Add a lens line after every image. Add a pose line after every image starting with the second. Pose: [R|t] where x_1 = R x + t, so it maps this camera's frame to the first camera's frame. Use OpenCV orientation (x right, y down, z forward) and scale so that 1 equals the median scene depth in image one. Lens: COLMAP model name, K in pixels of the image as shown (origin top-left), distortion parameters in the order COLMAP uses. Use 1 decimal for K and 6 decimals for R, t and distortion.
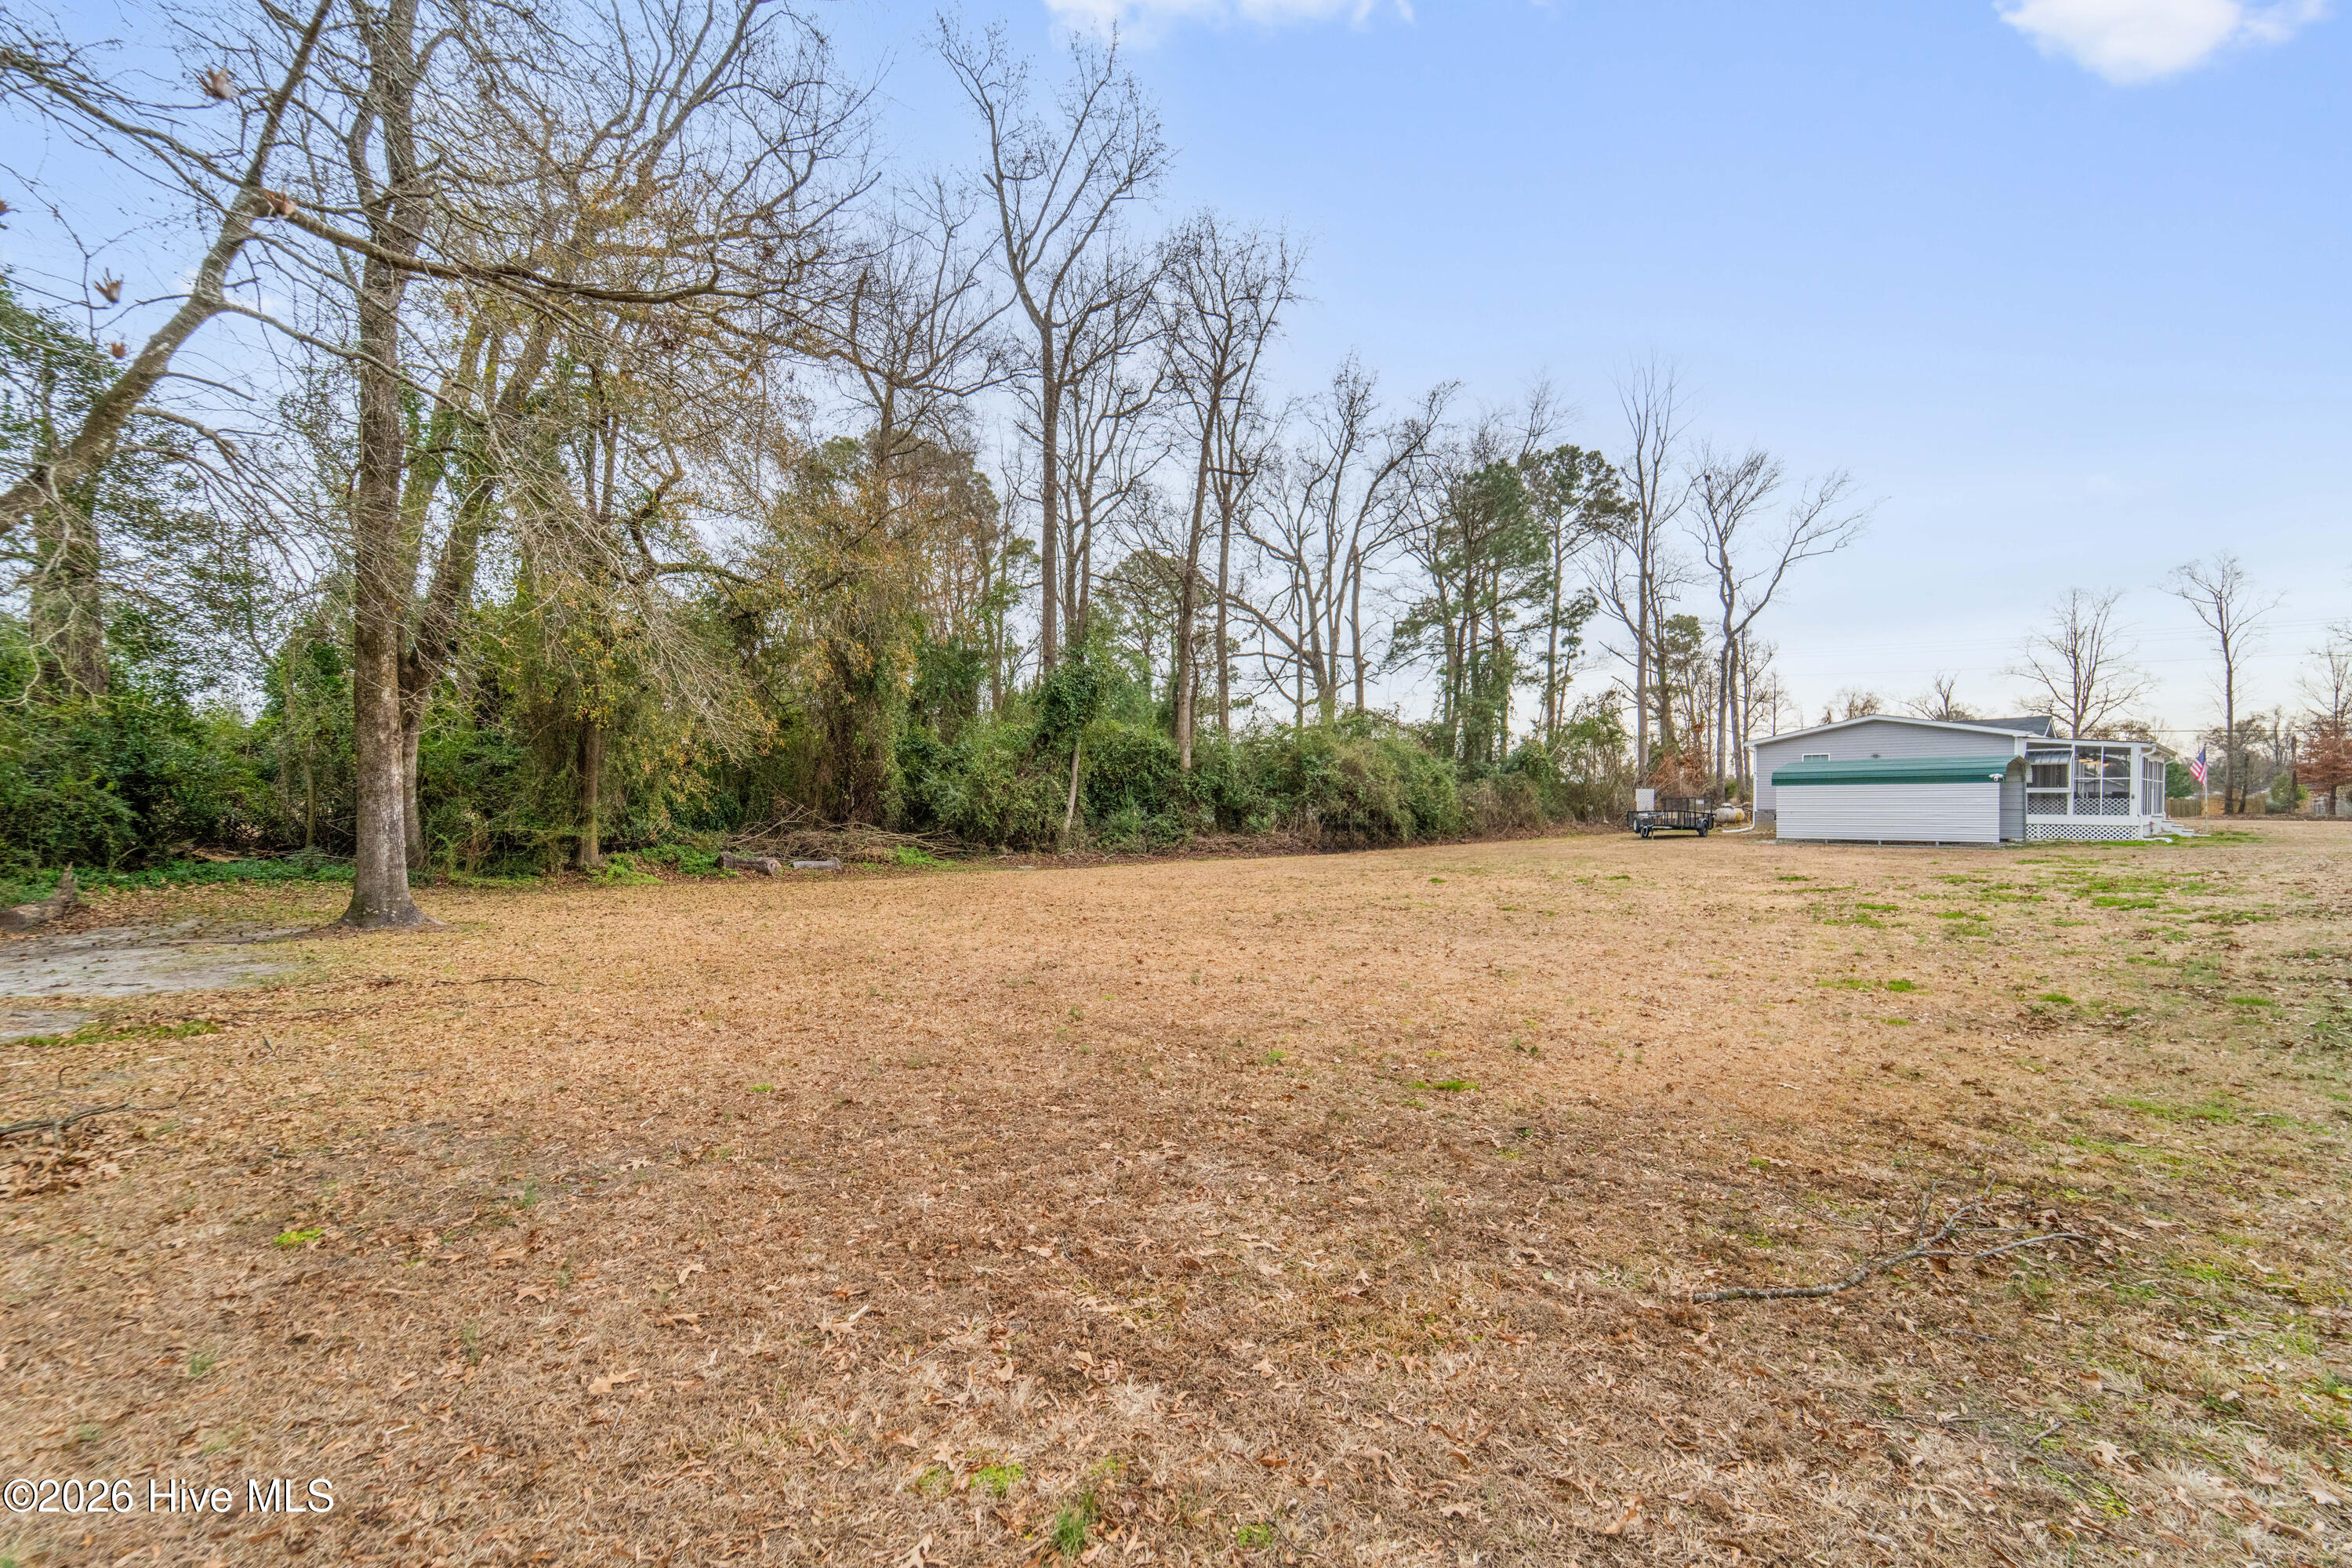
lens RADIAL K [[976.7, 0, 1176.8], [0, 976.7, 816.4], [0, 0, 1]] dist [0.003695, -0.002295]
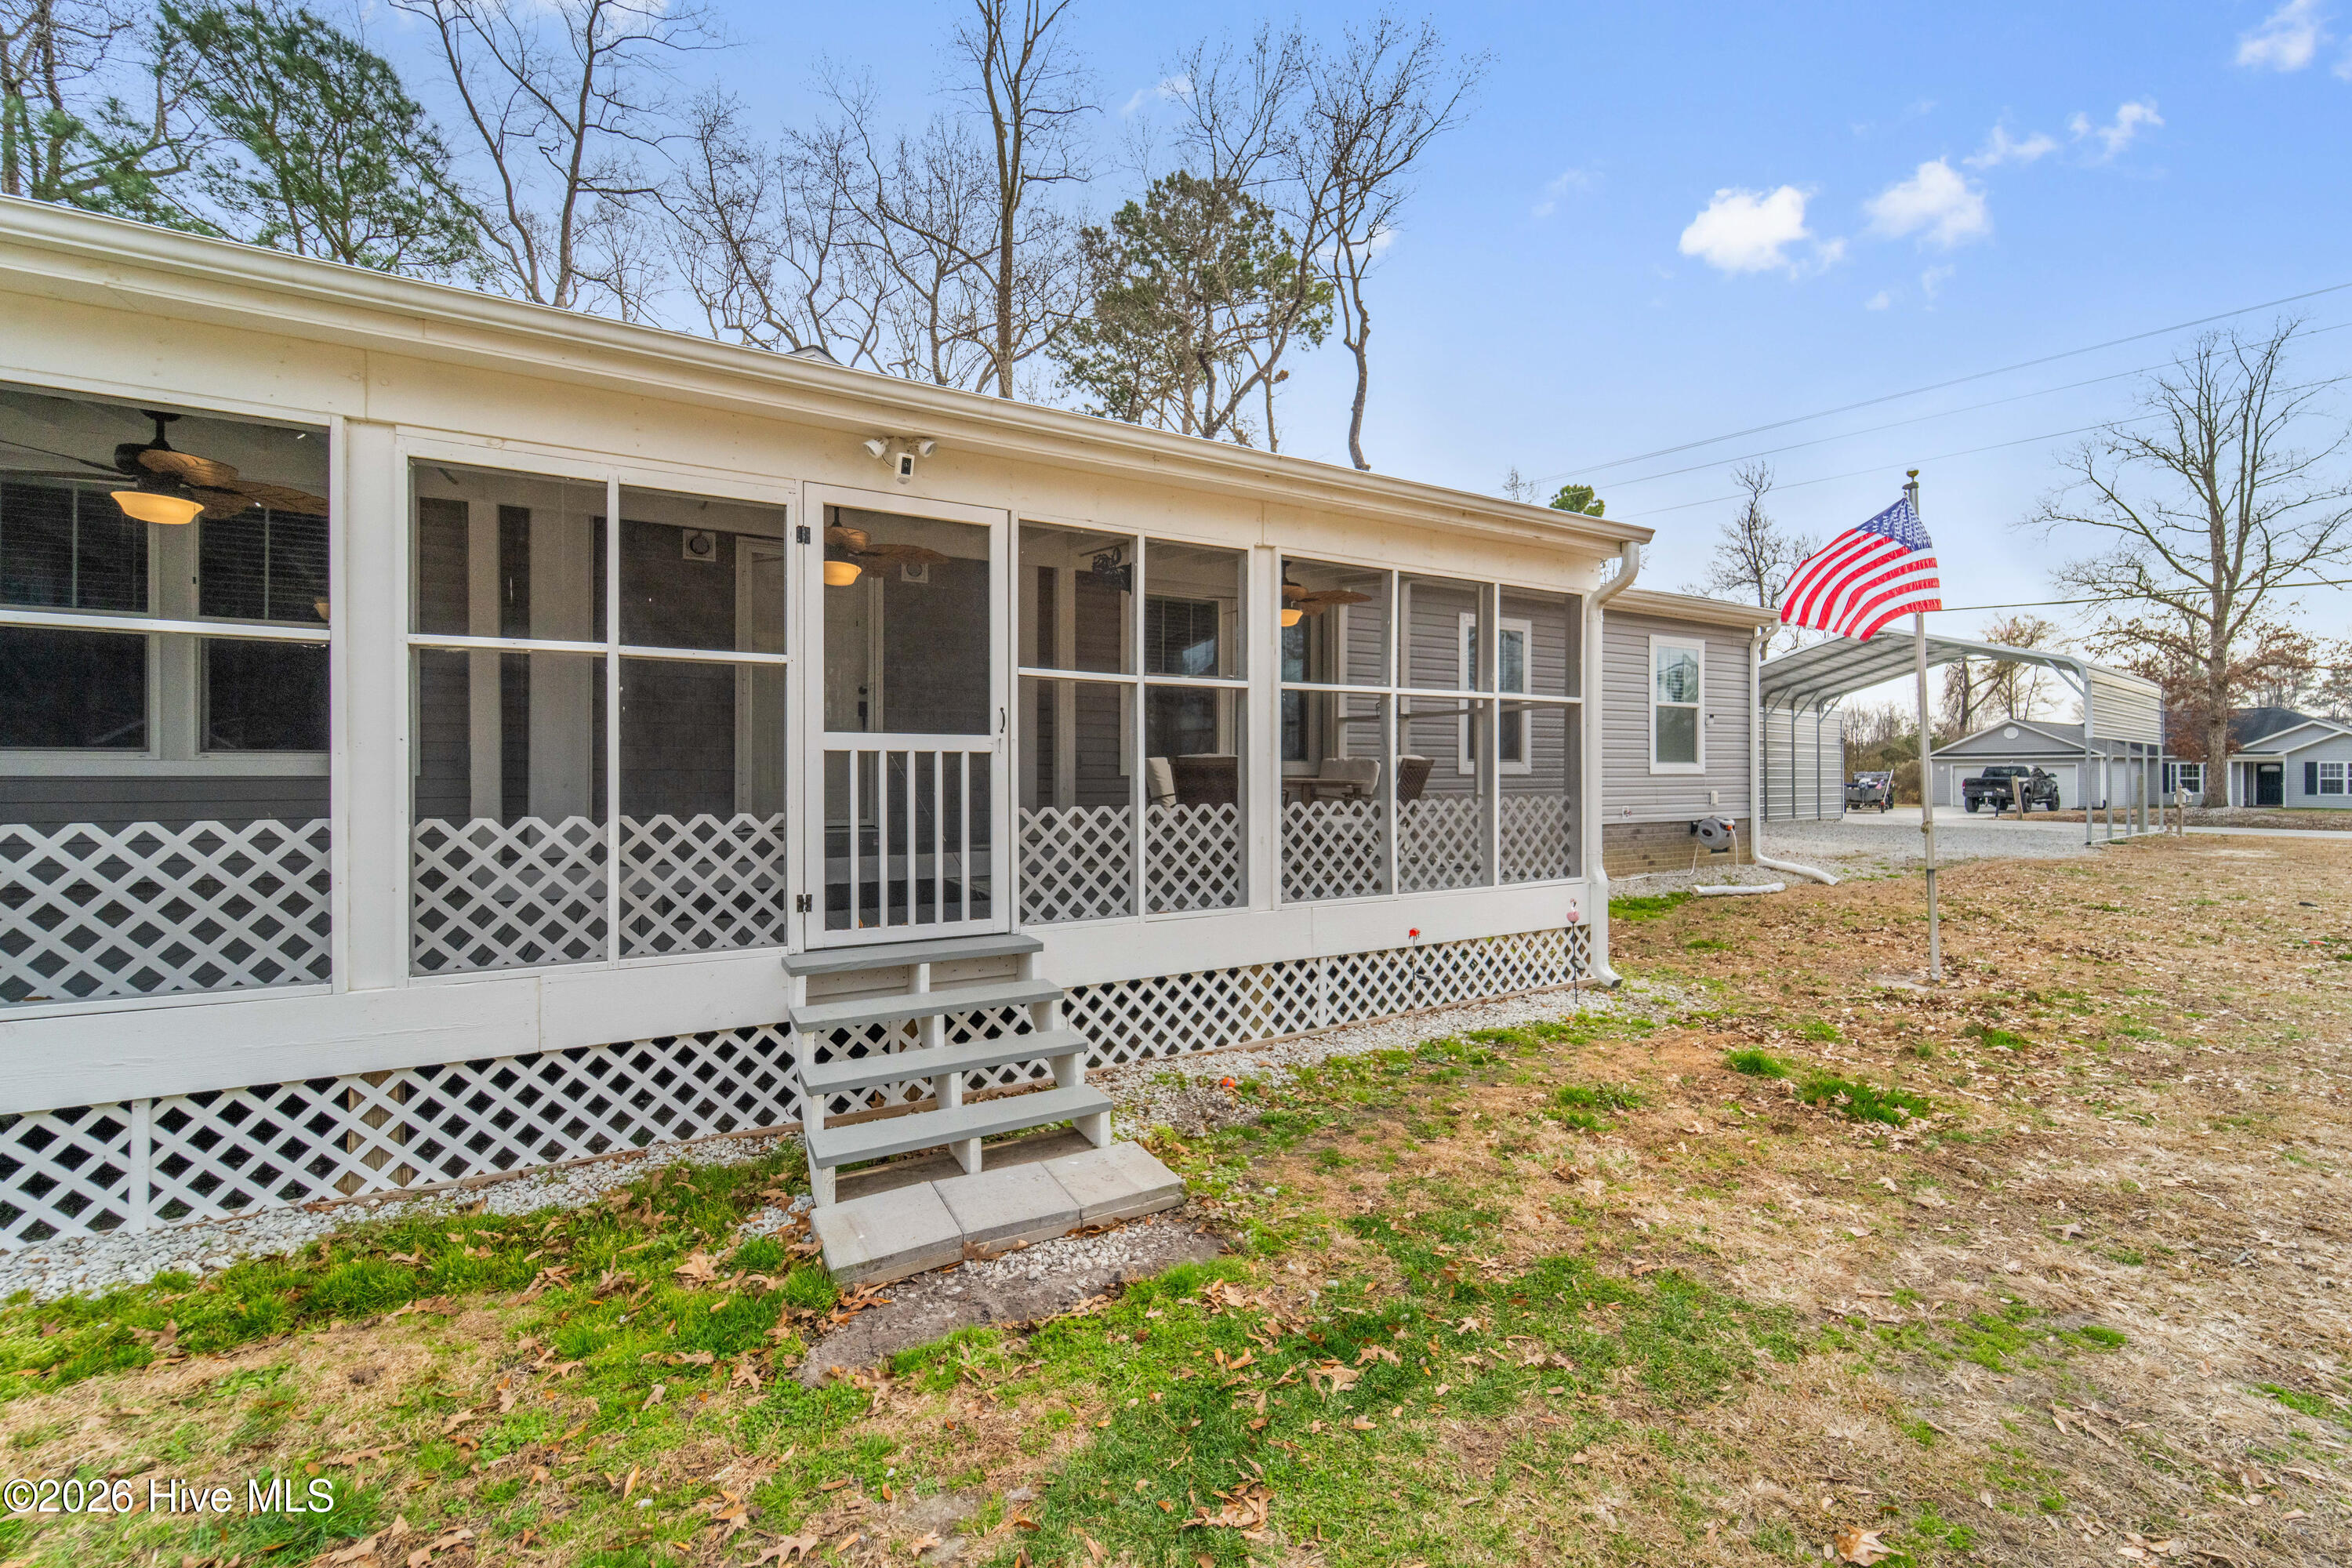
lens RADIAL K [[976.7, 0, 1191.9], [0, 976.7, 772.2], [0, 0, 1]] dist [0.003695, -0.002295]
pose [[0.987896, -0.008526, -0.154884, 0.534704], [0.005054, 0.999727, -0.022798, -0.011766], [0.155036, 0.021739, 0.987670, 0.488204]]
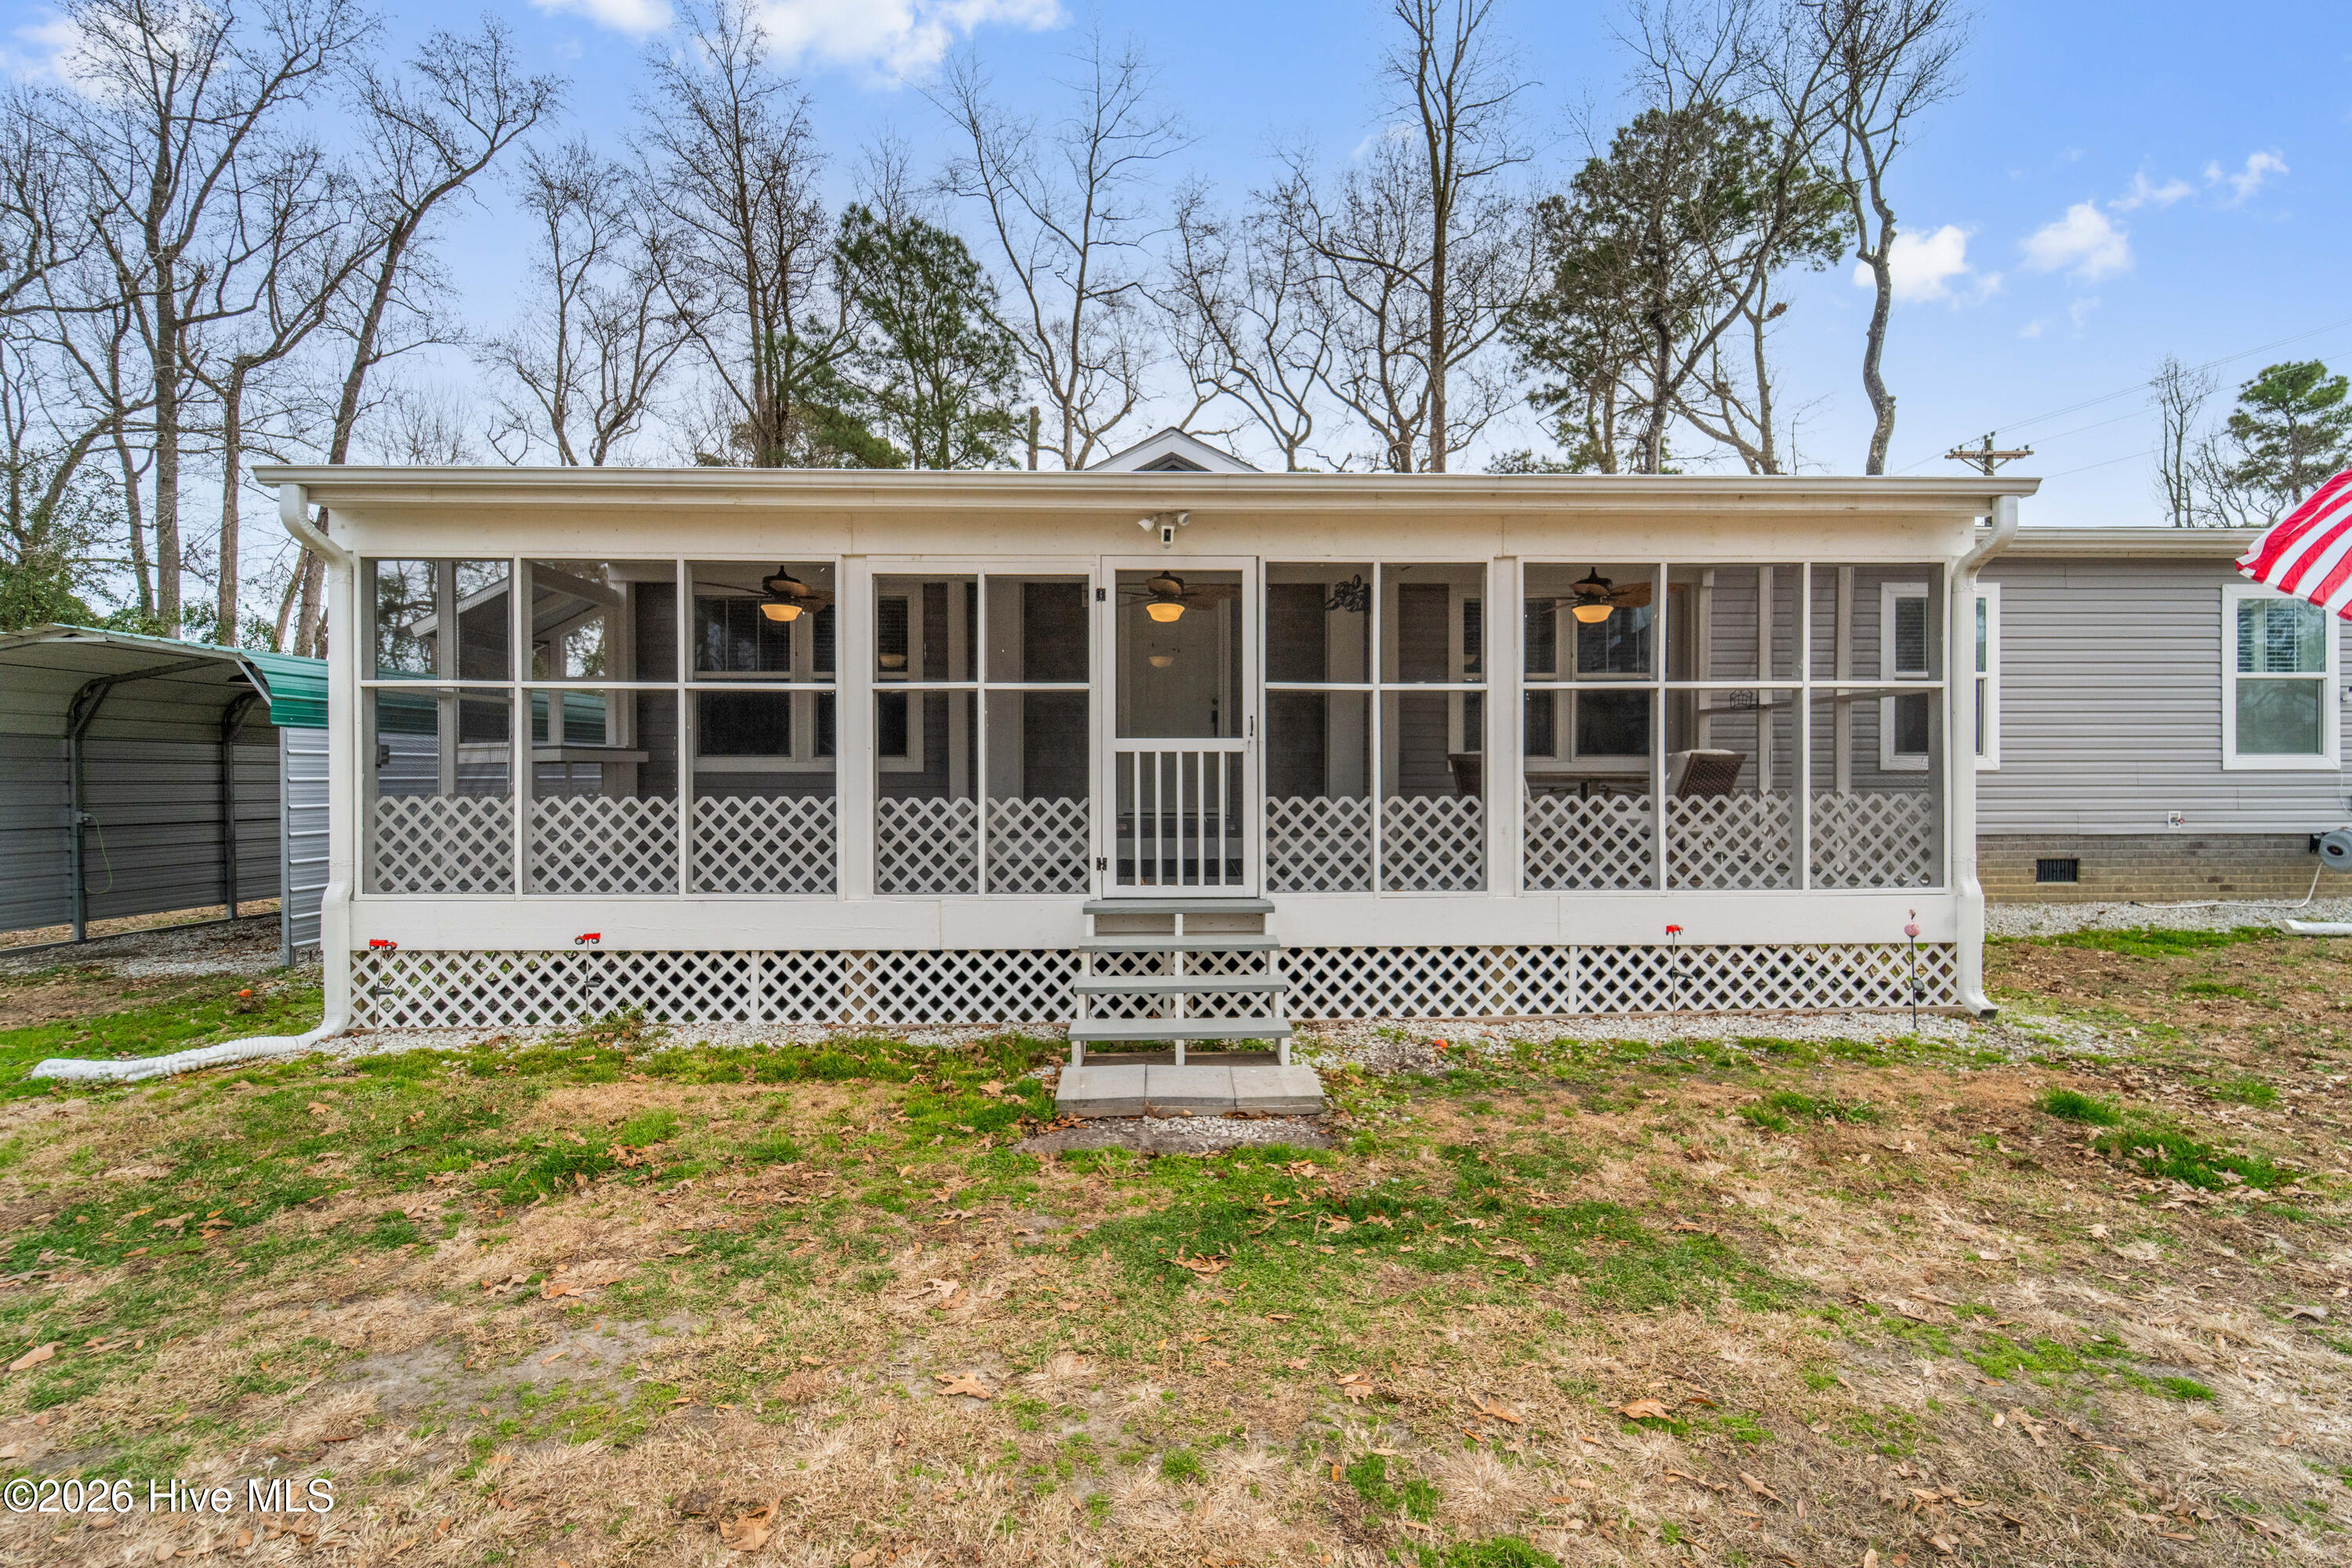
lens RADIAL K [[976.7, 0, 1167.8], [0, 976.7, 772.4], [0, 0, 1]] dist [0.003695, -0.002295]
pose [[0.789031, -0.008535, -0.614294, 0.558923], [-0.005145, 0.999777, -0.020499, -0.011174], [0.614331, 0.019334, 0.788811, 0.481789]]
